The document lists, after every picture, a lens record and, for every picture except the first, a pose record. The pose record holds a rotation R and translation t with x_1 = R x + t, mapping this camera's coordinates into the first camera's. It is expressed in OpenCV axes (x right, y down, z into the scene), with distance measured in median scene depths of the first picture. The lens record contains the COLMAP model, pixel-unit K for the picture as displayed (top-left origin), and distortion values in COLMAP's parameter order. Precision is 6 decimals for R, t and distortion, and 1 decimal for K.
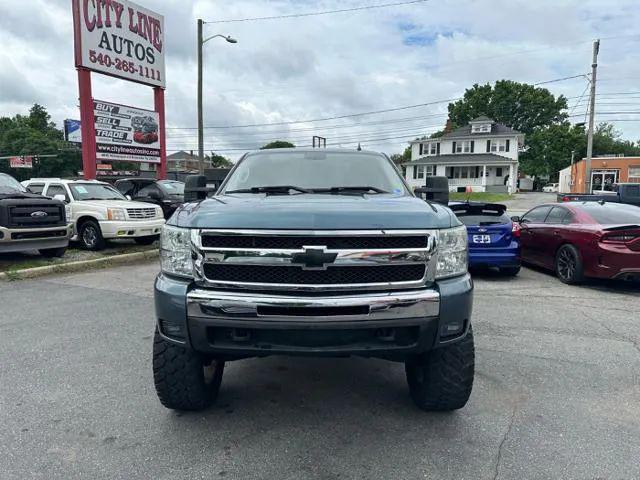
lens RADIAL K [[443.4, 0, 317.0], [0, 443.4, 240.8], [0, 0, 1]] dist [0.052601, -0.046256]
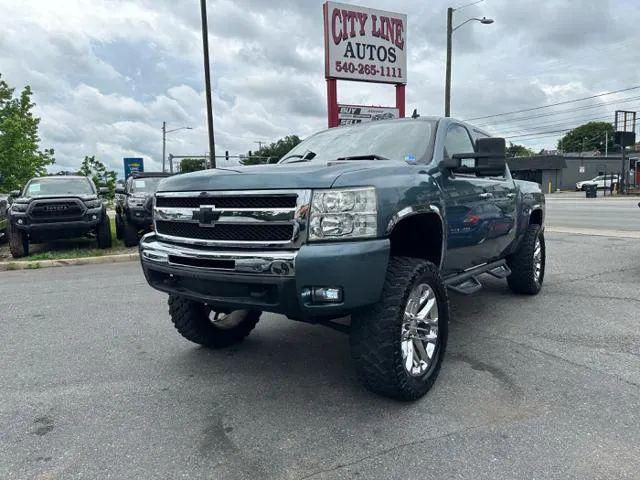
lens RADIAL K [[443.4, 0, 317.0], [0, 443.4, 240.8], [0, 0, 1]] dist [0.052601, -0.046256]
pose [[0.815356, 0.042819, -0.577374, 0.127404], [-0.035613, 0.999082, 0.023801, 0.009423], [0.577863, 0.001155, 0.816133, 0.035184]]
